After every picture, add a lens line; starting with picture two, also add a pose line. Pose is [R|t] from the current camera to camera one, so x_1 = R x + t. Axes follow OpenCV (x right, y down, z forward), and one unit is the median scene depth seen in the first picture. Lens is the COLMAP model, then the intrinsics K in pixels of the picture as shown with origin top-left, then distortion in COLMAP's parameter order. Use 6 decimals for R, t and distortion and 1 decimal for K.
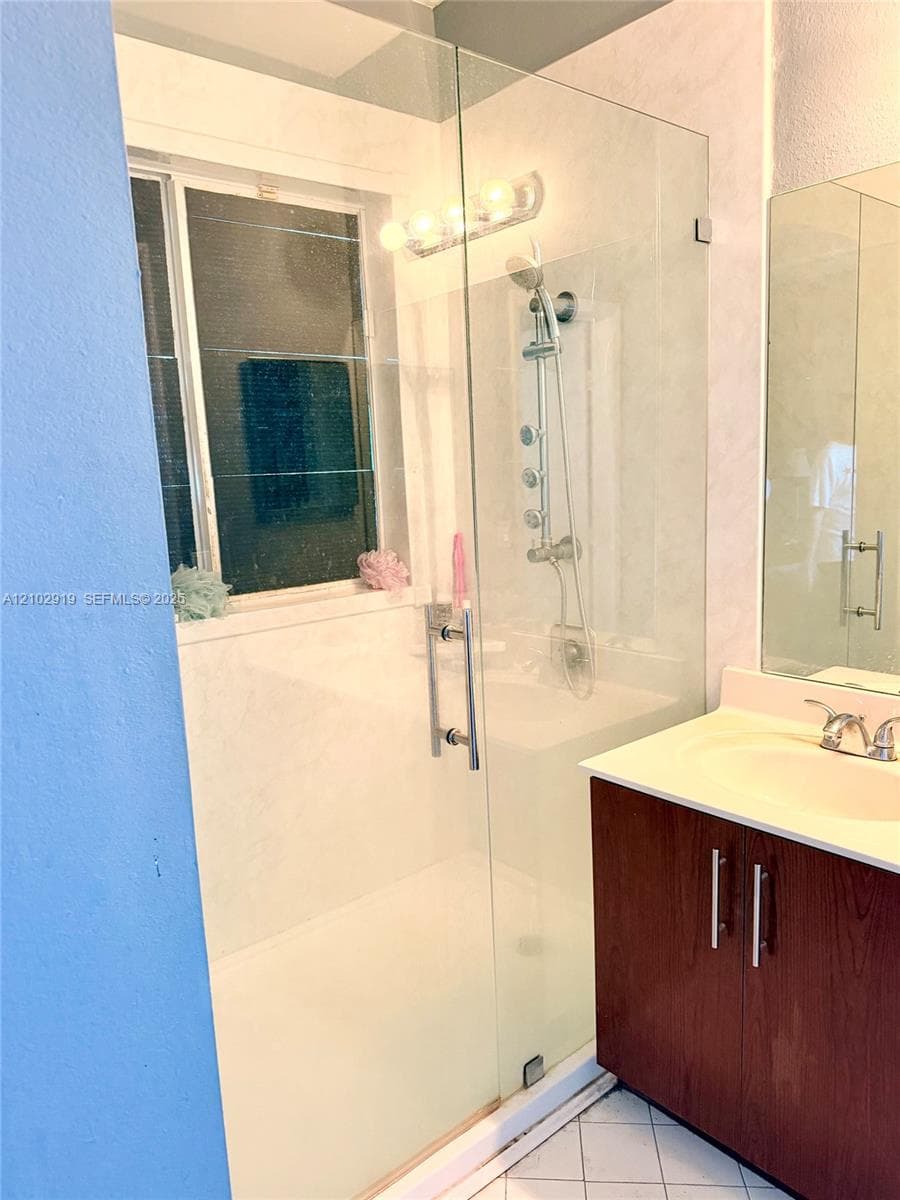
lens RADIAL K [[850.4, 0, 450.0], [0, 850.4, 600.0], [0, 0, 1]] dist [0.092710, -0.116754]
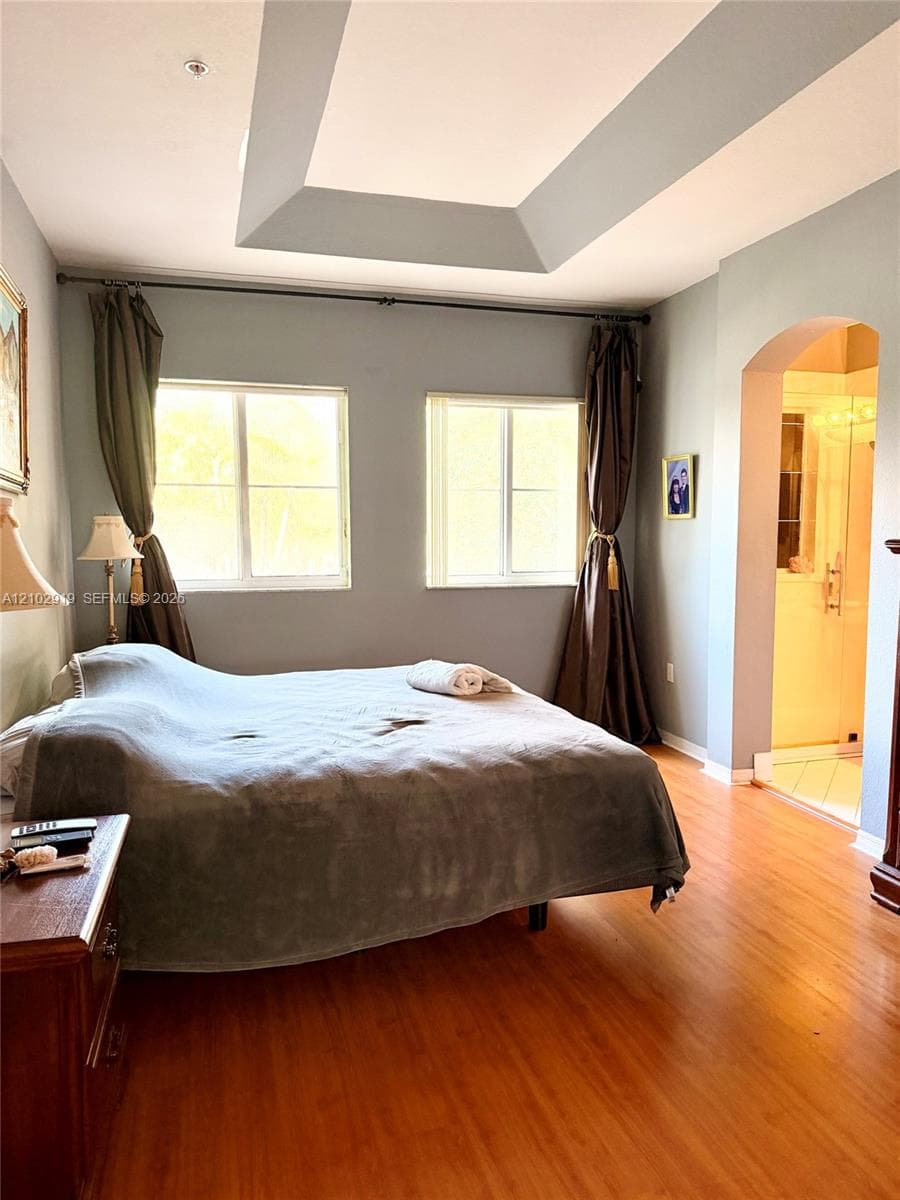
lens RADIAL K [[850.4, 0, 450.0], [0, 850.4, 600.0], [0, 0, 1]] dist [0.092710, -0.116754]
pose [[0.913425, 0.076609, -0.399732, -0.009365], [-0.096412, 0.994900, -0.029637, 0.218677], [0.395423, 0.065610, 0.916153, -1.476089]]
